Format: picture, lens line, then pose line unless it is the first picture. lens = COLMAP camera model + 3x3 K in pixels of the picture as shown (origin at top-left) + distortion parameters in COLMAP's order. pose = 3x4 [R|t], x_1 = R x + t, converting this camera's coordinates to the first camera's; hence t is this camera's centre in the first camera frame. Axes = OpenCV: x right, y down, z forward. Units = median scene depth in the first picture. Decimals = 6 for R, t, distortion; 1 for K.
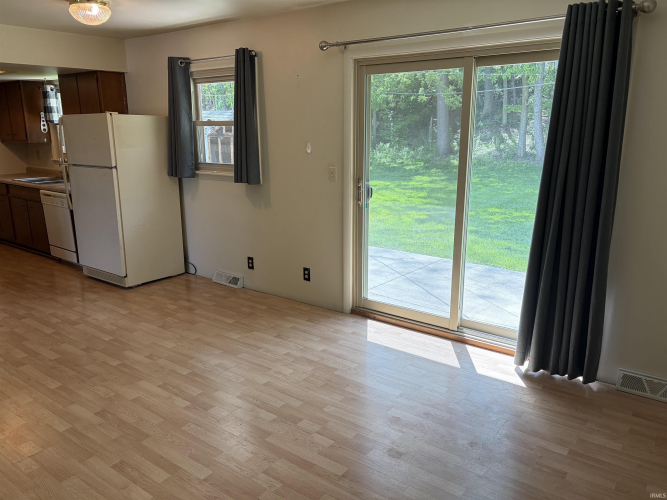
lens RADIAL K [[508.9, 0, 329.3], [0, 508.9, 256.1], [0, 0, 1]] dist [0.055270, -0.064439]
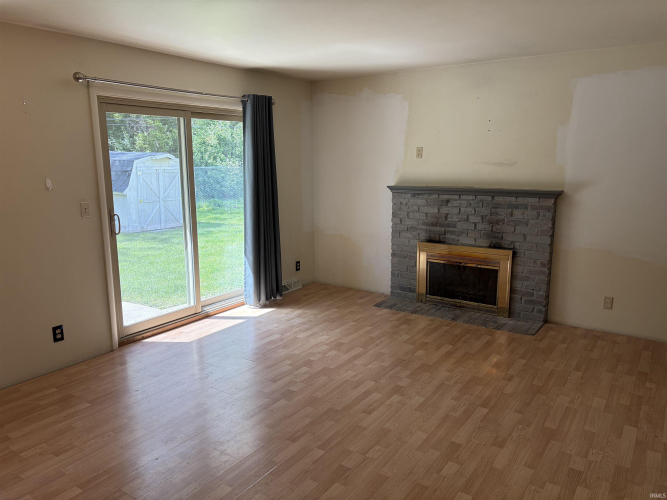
lens RADIAL K [[508.9, 0, 332.3], [0, 508.9, 248.8], [0, 0, 1]] dist [0.055270, -0.064439]
pose [[-0.046271, -0.174007, 0.983657, -0.976013], [0.256111, 0.949731, 0.180053, -0.149401], [-0.965539, 0.260256, 0.000620, 0.590980]]
